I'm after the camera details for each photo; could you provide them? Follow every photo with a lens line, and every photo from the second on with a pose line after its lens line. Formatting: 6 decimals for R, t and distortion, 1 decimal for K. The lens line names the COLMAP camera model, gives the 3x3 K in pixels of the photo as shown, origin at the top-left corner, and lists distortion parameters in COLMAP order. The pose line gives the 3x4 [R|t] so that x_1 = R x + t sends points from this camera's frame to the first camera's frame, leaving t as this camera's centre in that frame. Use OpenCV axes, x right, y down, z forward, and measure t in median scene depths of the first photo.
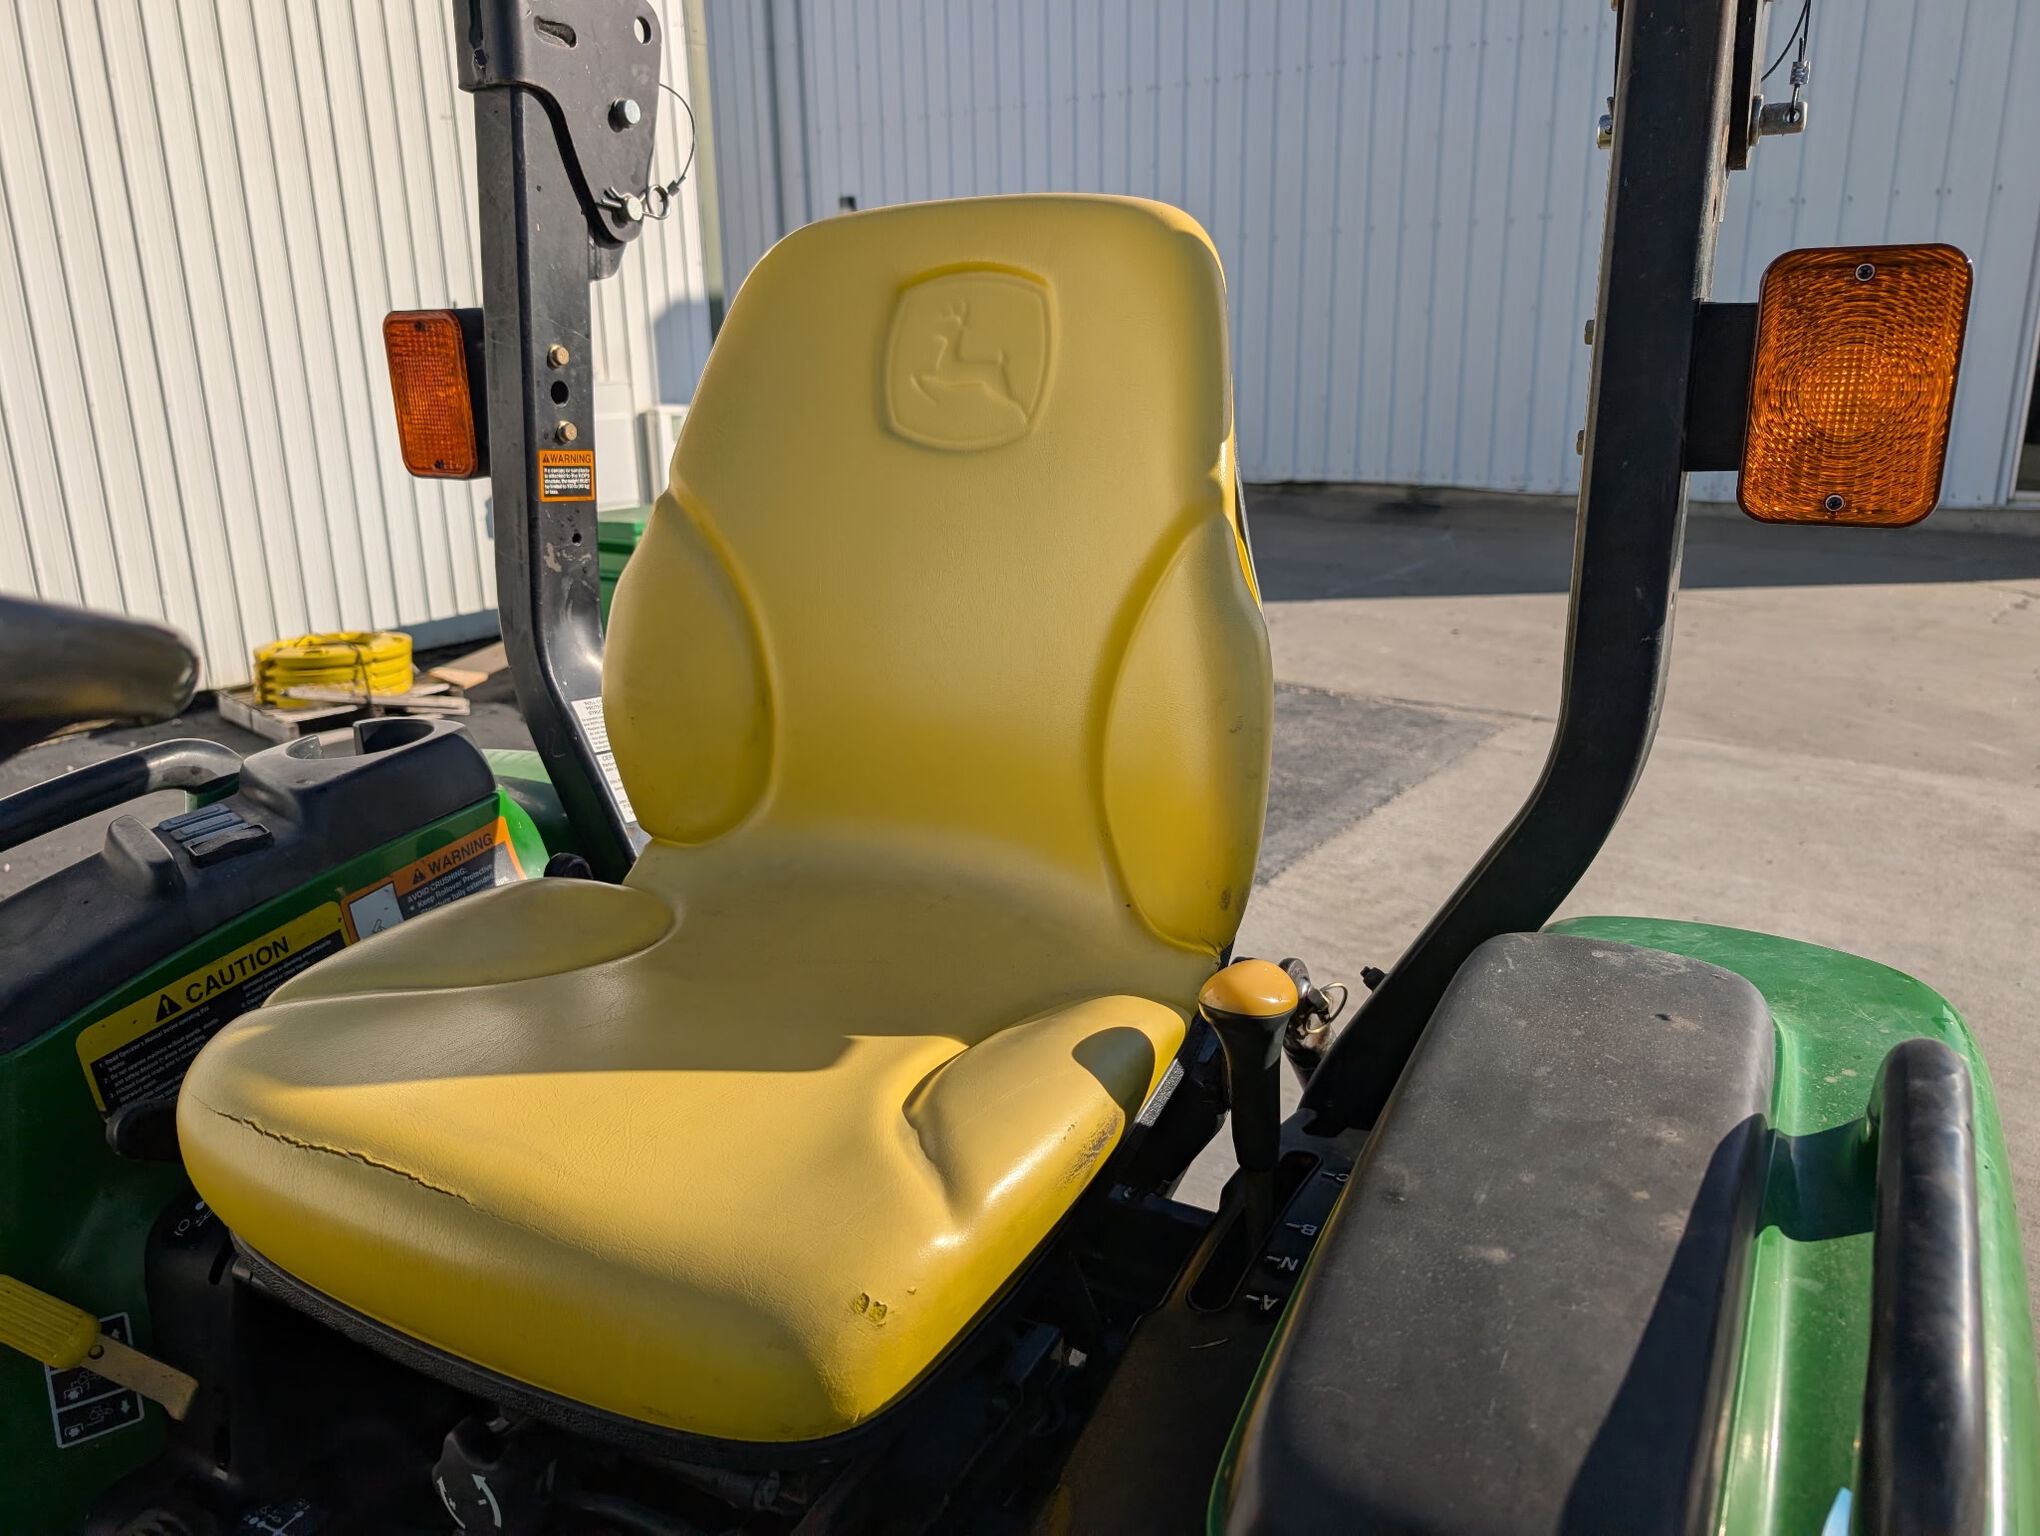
lens RADIAL K [[1471.3, 0, 999.4], [0, 1471.3, 776.7], [0, 0, 1]] dist [0.011623, -0.008740]
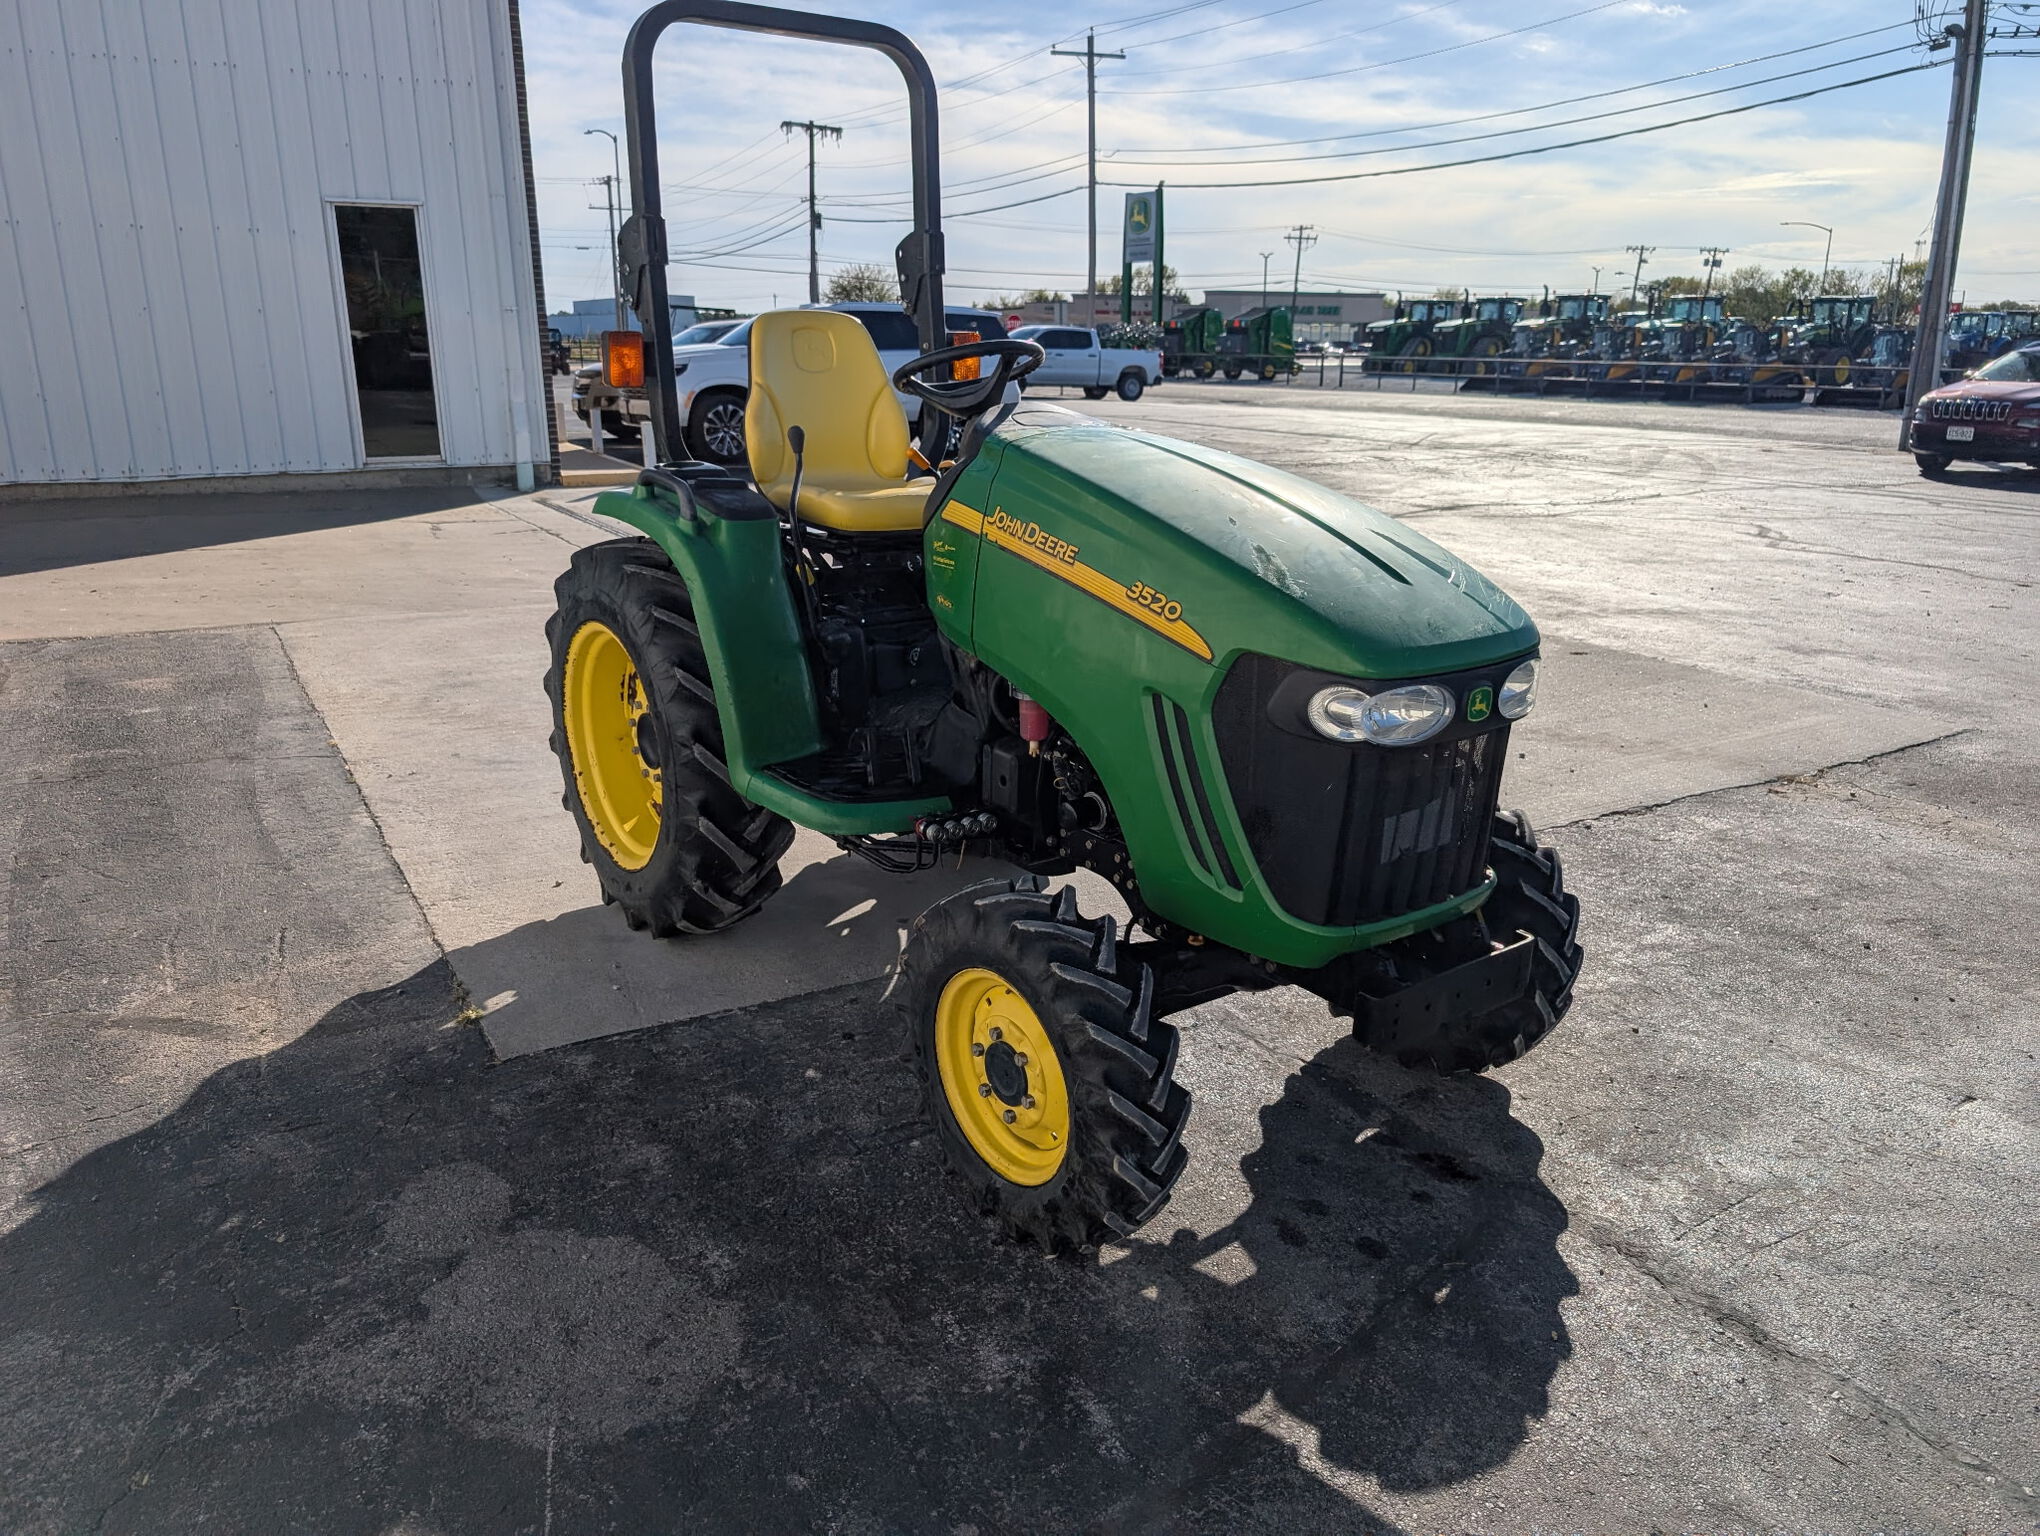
lens RADIAL K [[1471.3, 0, 1043.2], [0, 1471.3, 767.6], [0, 0, 1]] dist [0.011623, -0.008740]
pose [[0.402091, -0.239134, 0.883820, -0.571034], [0.246756, 0.957877, 0.146911, 0.061537], [-0.881722, 0.159016, 0.444161, -0.193956]]
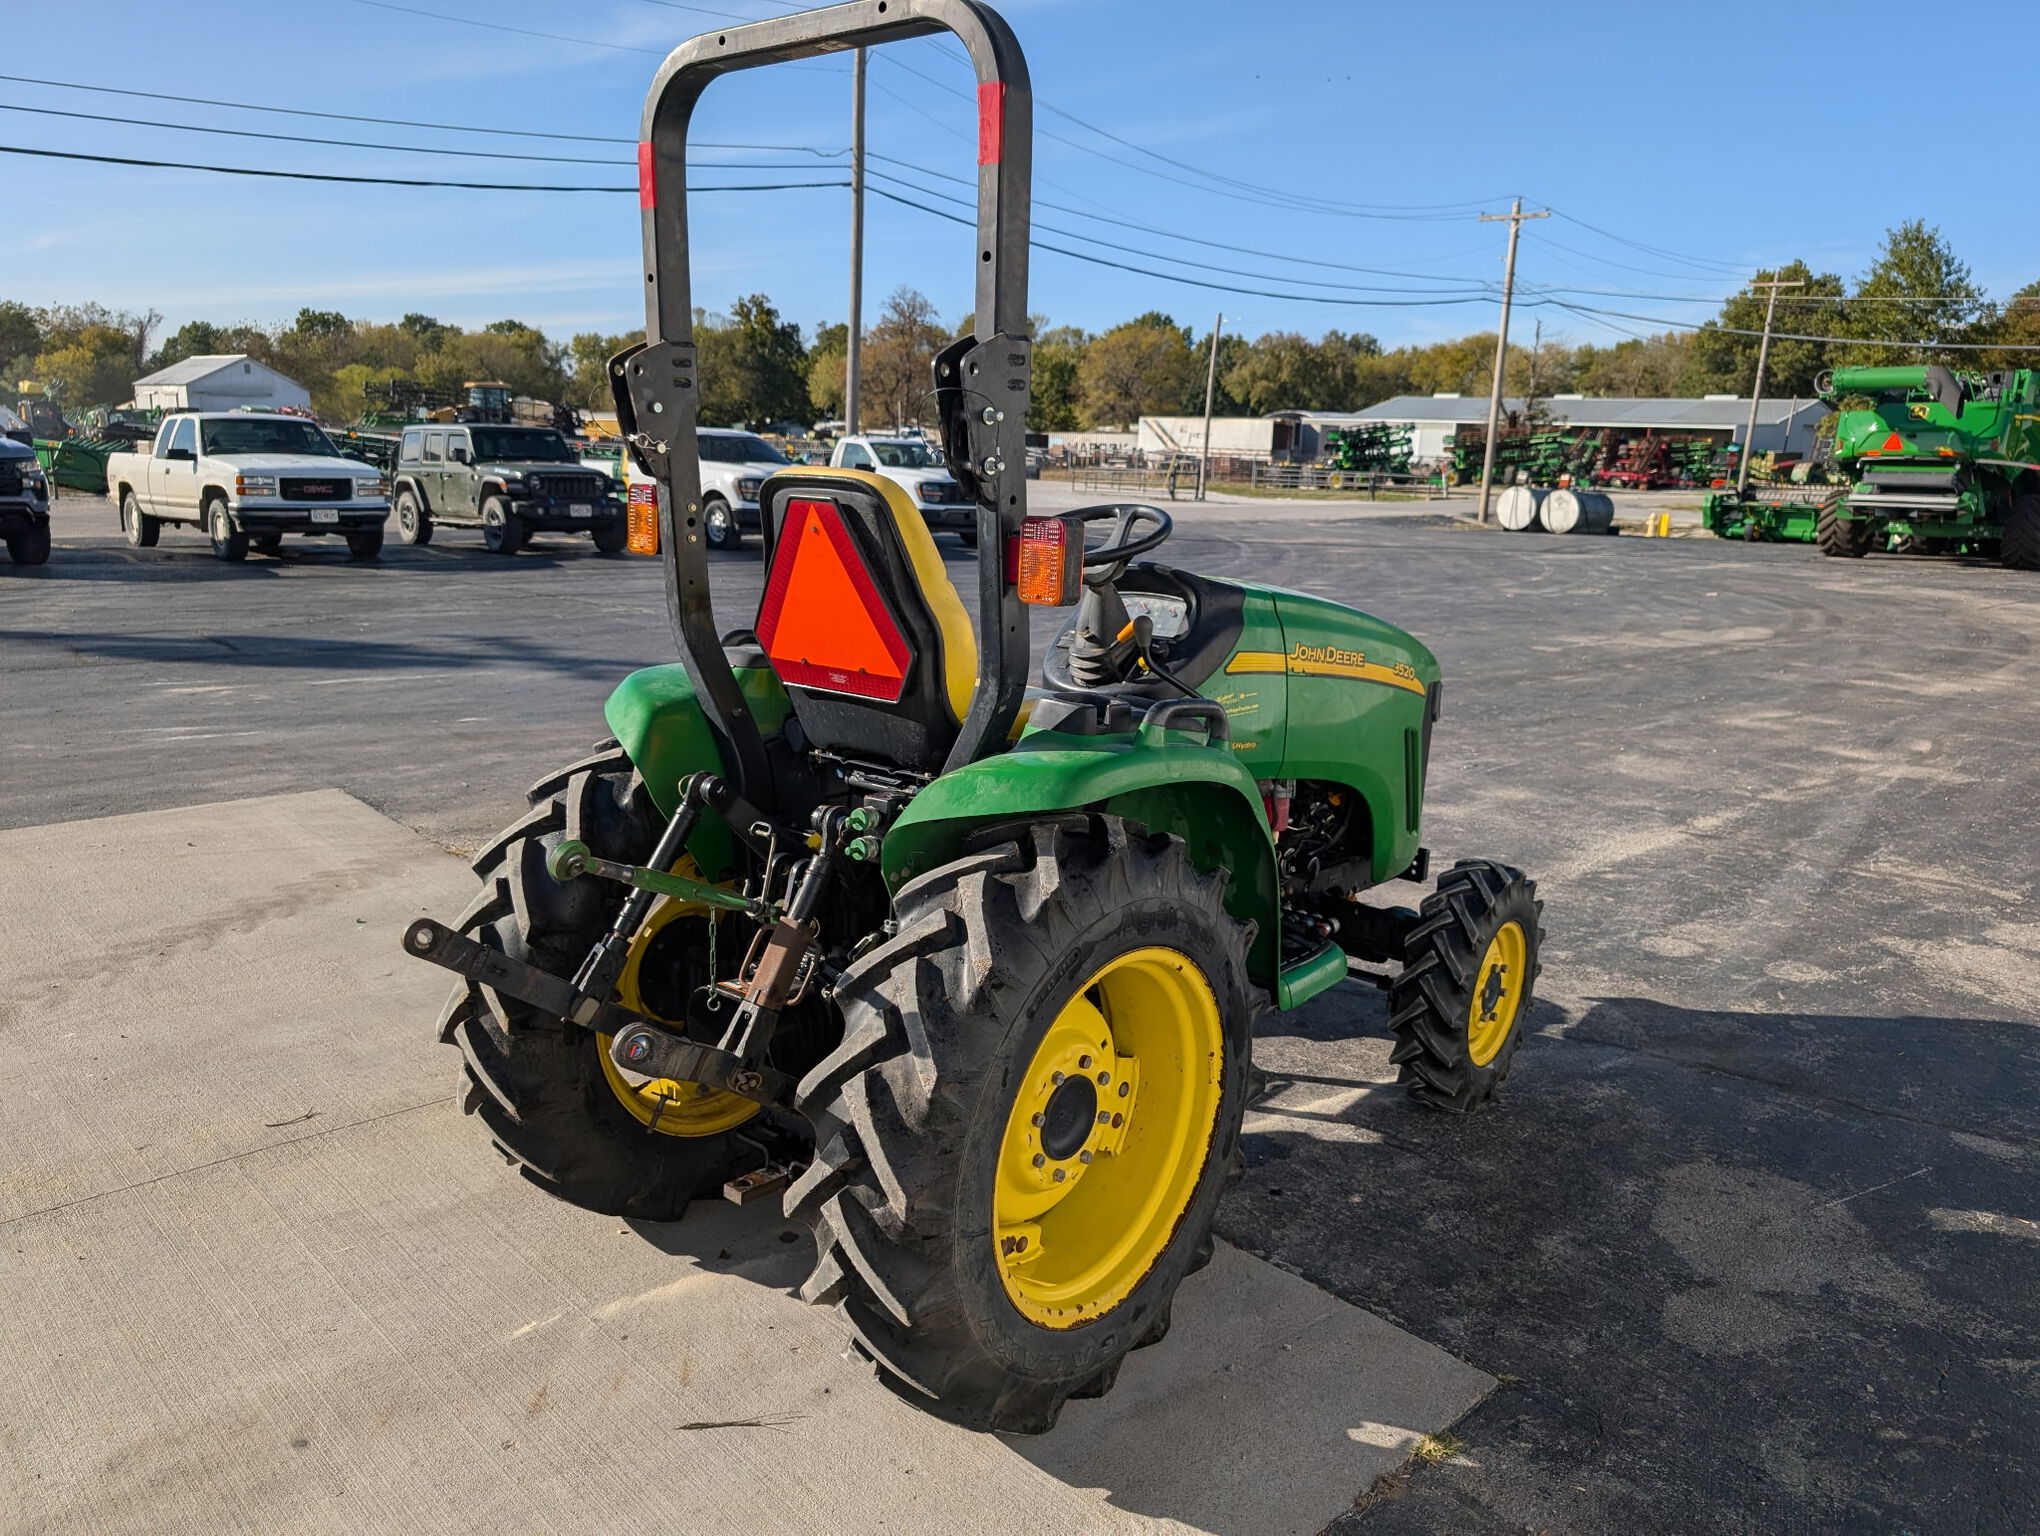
lens RADIAL K [[1471.3, 0, 1048.4], [0, 1471.3, 770.6], [0, 0, 1]] dist [0.011623, -0.008740]
pose [[-0.984615, -0.053870, 0.166227, -0.138386], [0.032570, 0.878043, 0.477473, -0.183061], [-0.171676, 0.475541, -0.862779, 0.544422]]
